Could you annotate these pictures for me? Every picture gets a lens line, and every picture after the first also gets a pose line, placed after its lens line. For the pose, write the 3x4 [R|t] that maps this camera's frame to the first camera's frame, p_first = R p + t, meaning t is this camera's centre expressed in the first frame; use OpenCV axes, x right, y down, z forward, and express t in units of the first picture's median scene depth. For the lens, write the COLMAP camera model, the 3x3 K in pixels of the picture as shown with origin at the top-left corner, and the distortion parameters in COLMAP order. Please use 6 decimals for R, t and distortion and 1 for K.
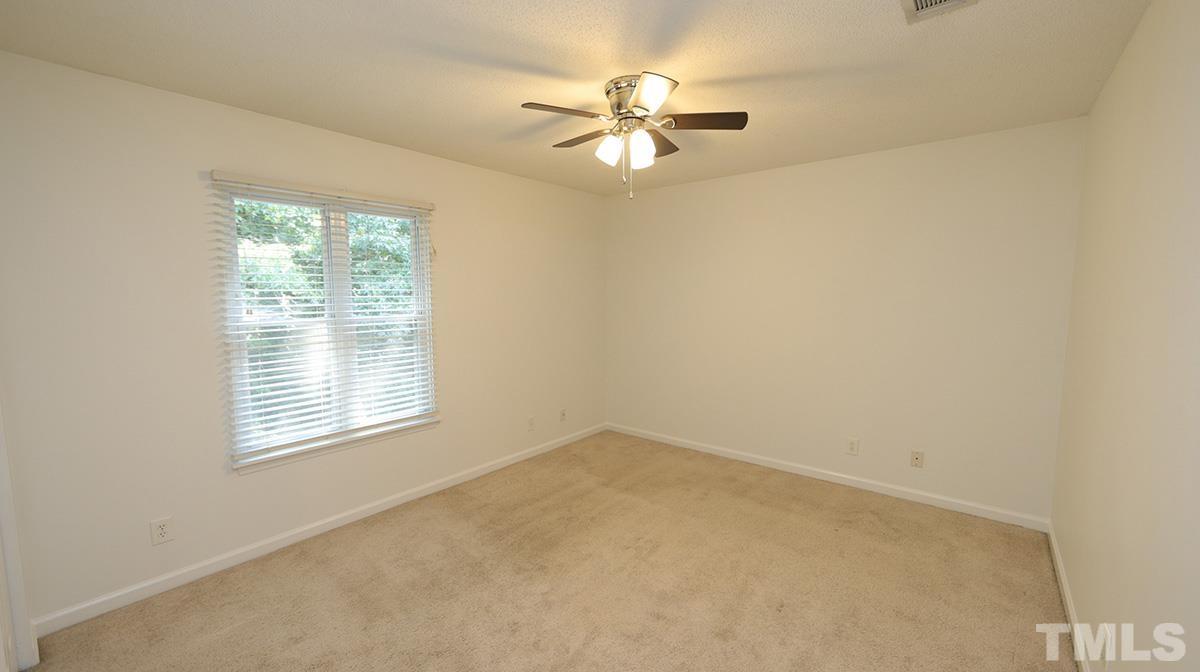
lens RADIAL K [[469.5, 0, 593.2], [0, 469.5, 336.1], [0, 0, 1]] dist [0.005630, -0.000037]
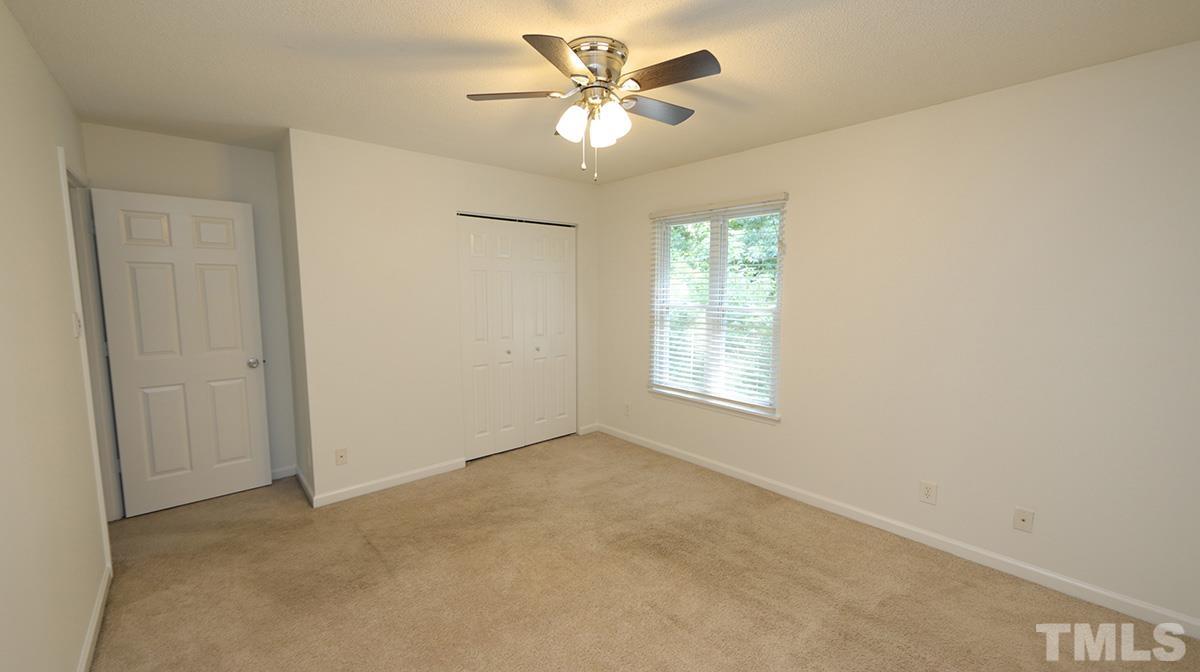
lens RADIAL K [[469.5, 0, 610.0], [0, 469.5, 338.5], [0, 0, 1]] dist [0.005630, -0.000037]
pose [[-0.128886, 0.116363, -0.984809, 0.747092], [-0.092806, 0.987318, 0.128806, -0.088348], [0.987307, 0.107997, -0.116452, 0.887526]]
